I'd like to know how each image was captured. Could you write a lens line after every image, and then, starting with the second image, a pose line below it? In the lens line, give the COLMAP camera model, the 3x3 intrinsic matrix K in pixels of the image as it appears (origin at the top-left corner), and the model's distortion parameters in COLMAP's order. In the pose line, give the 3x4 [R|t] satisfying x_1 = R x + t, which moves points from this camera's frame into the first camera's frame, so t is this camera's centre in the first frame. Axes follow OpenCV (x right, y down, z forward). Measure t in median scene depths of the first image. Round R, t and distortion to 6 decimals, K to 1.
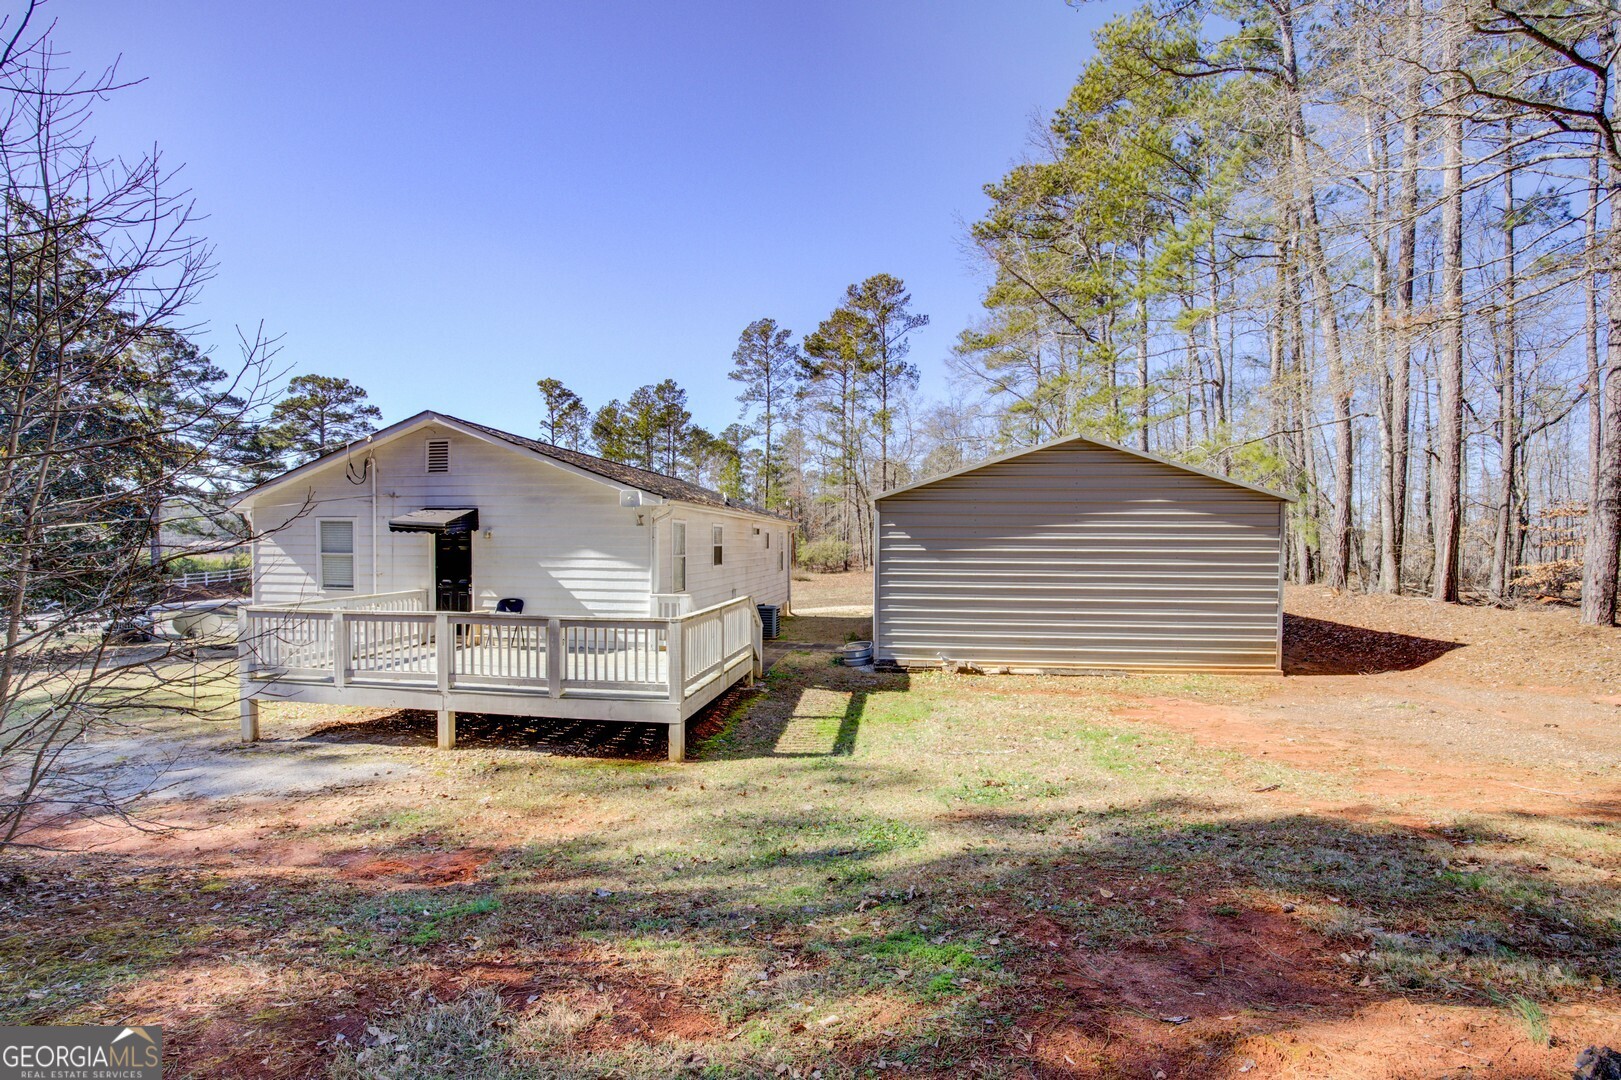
lens RADIAL K [[1112.6, 0, 810.5], [0, 1112.6, 540.0], [0, 0, 1]] dist [0.001585, 0.005634]
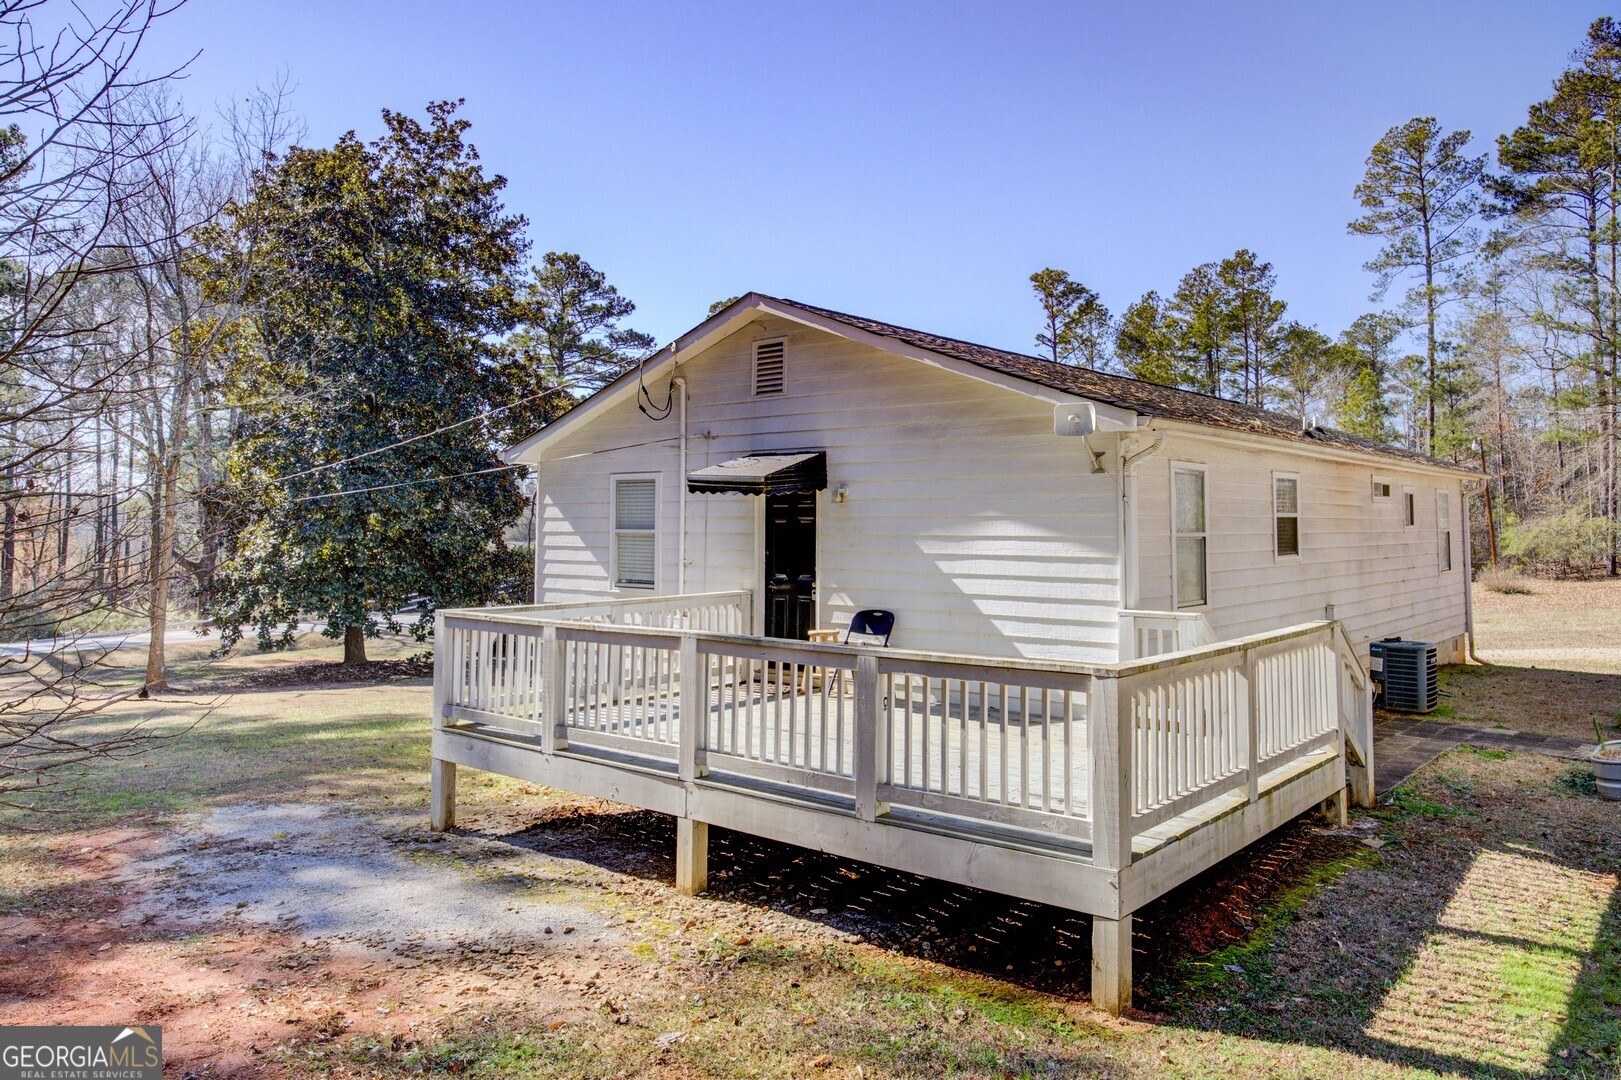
lens RADIAL K [[1206.3, 0, 814.9], [0, 1206.3, 442.3], [0, 0, 1]] dist [-0.006283, 0.009045]
pose [[0.838648, -0.044713, -0.542835, 0.029718], [-0.002381, 0.996314, -0.085745, 0.016385], [0.544669, 0.073202, 0.835450, 0.374198]]
